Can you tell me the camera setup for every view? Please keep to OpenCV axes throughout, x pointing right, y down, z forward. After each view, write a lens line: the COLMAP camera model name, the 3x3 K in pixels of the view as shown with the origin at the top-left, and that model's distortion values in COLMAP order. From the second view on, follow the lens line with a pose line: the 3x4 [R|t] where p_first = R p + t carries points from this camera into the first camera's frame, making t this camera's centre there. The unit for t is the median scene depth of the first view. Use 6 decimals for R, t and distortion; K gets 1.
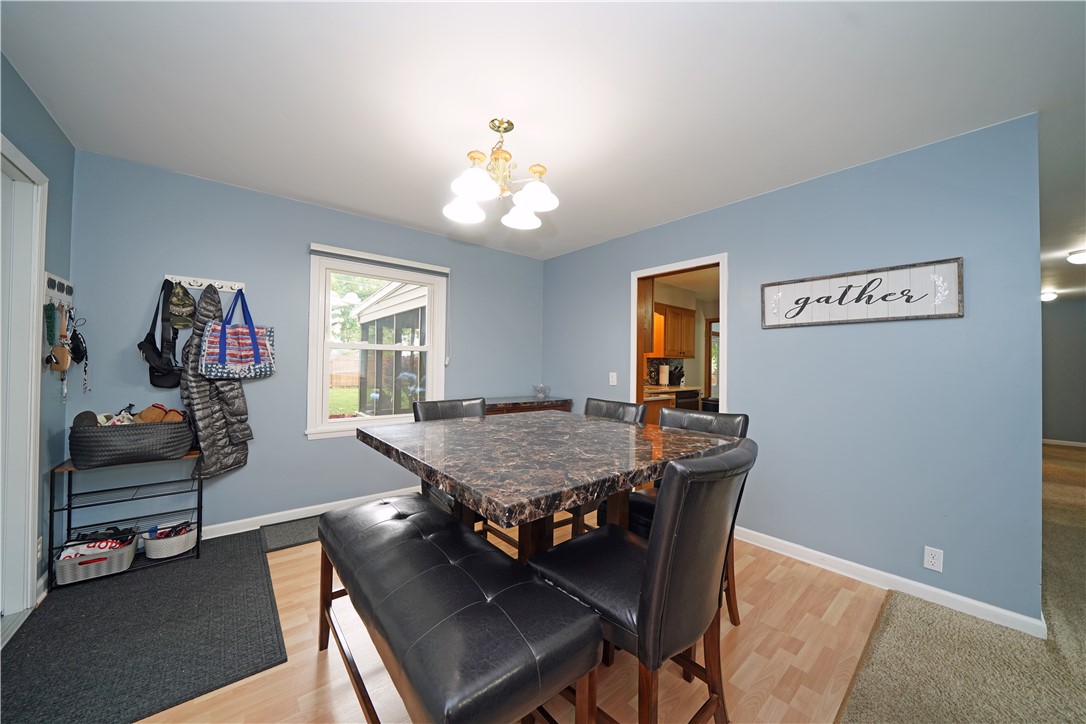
lens RADIAL K [[377.4, 0, 543.3], [0, 377.4, 360.6], [0, 0, 1]] dist [-0.016371, -0.000076]
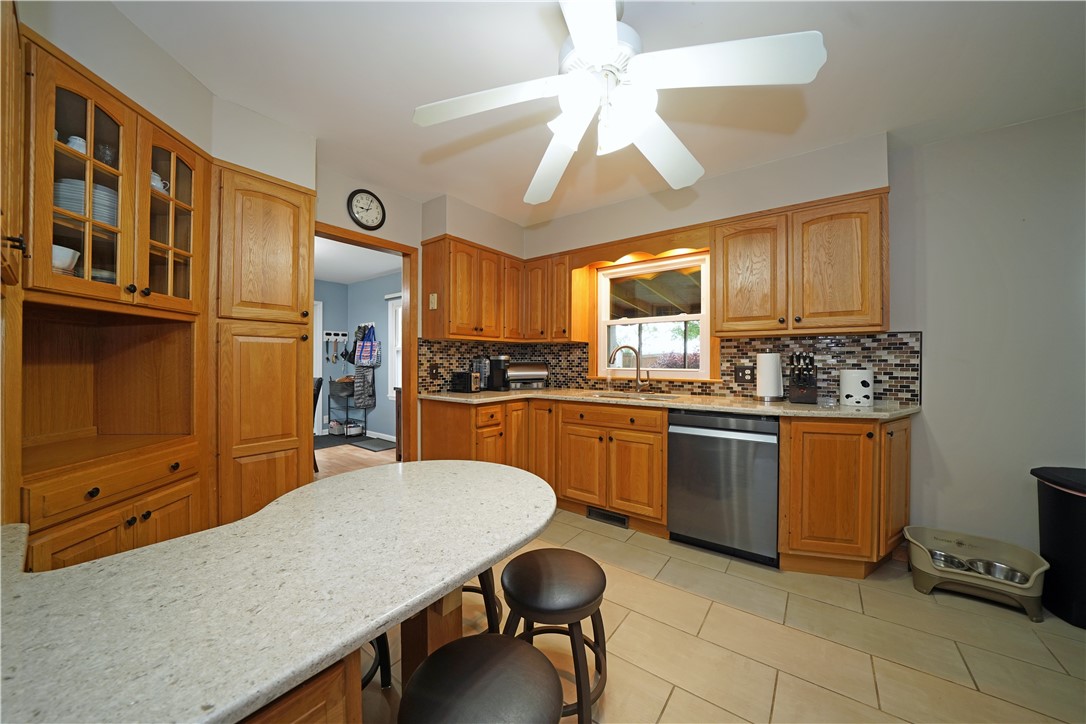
lens RADIAL K [[377.4, 0, 544.5], [0, 377.4, 360.8], [0, 0, 1]] dist [-0.016371, -0.000076]
pose [[0.231362, -0.012815, -0.972783, 0.687494], [0.013061, 0.999864, -0.010065, 0.022096], [0.972780, -0.010377, 0.231498, 0.650051]]
